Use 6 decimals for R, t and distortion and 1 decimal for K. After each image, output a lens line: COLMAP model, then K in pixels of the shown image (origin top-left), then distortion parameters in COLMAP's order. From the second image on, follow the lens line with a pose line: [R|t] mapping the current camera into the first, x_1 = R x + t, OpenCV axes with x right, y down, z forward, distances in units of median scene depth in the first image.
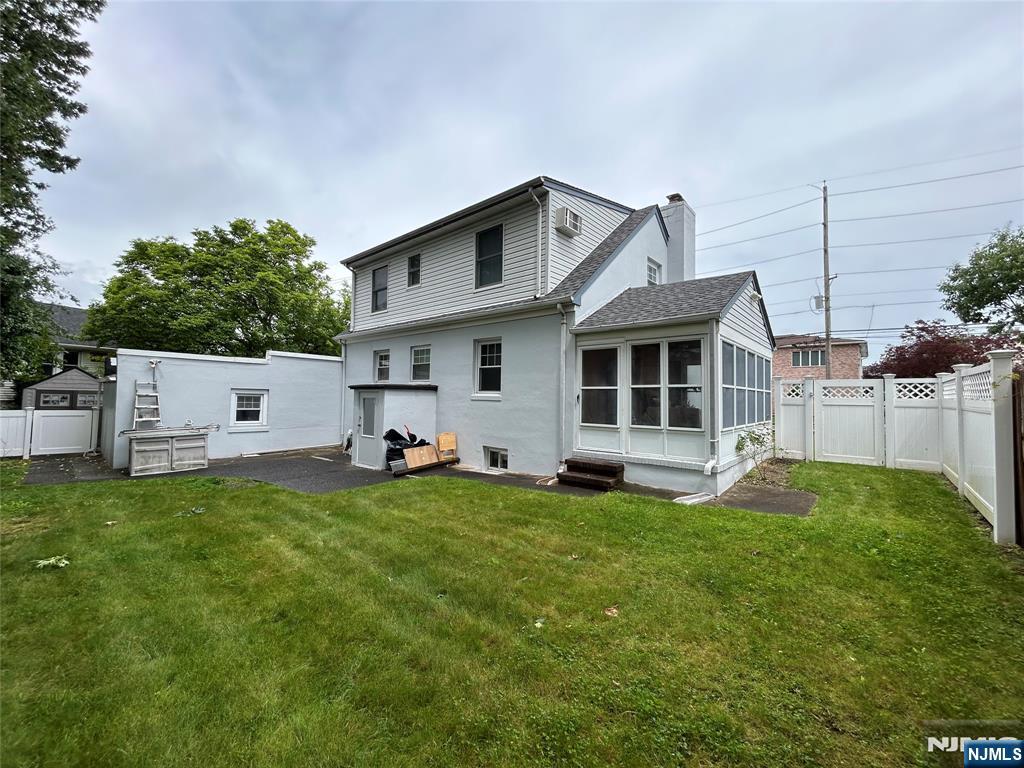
lens RADIAL K [[416.2, 0, 512.0], [0, 416.2, 384.0], [0, 0, 1]] dist [-0.000358, 0.000140]
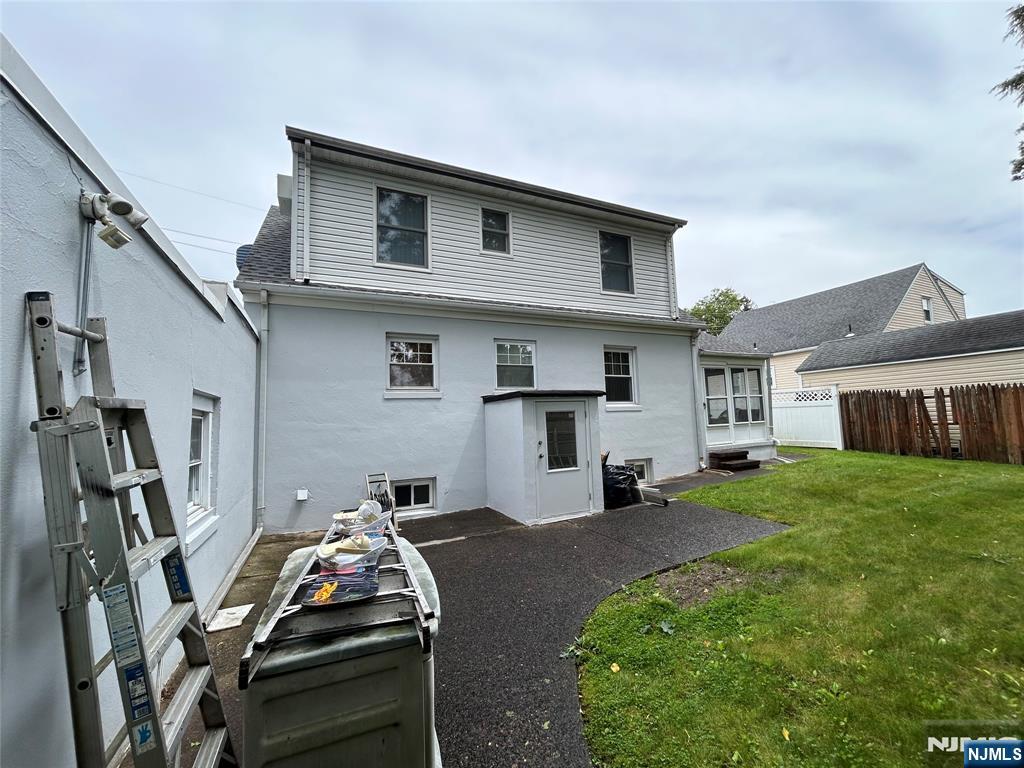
lens RADIAL K [[416.2, 0, 512.0], [0, 416.2, 384.0], [0, 0, 1]] dist [-0.000358, 0.000140]
pose [[0.398619, 0.050741, 0.915712, -1.026078], [0.013087, 0.998052, -0.061000, 0.032009], [-0.917023, 0.036300, 0.397178, 0.852320]]
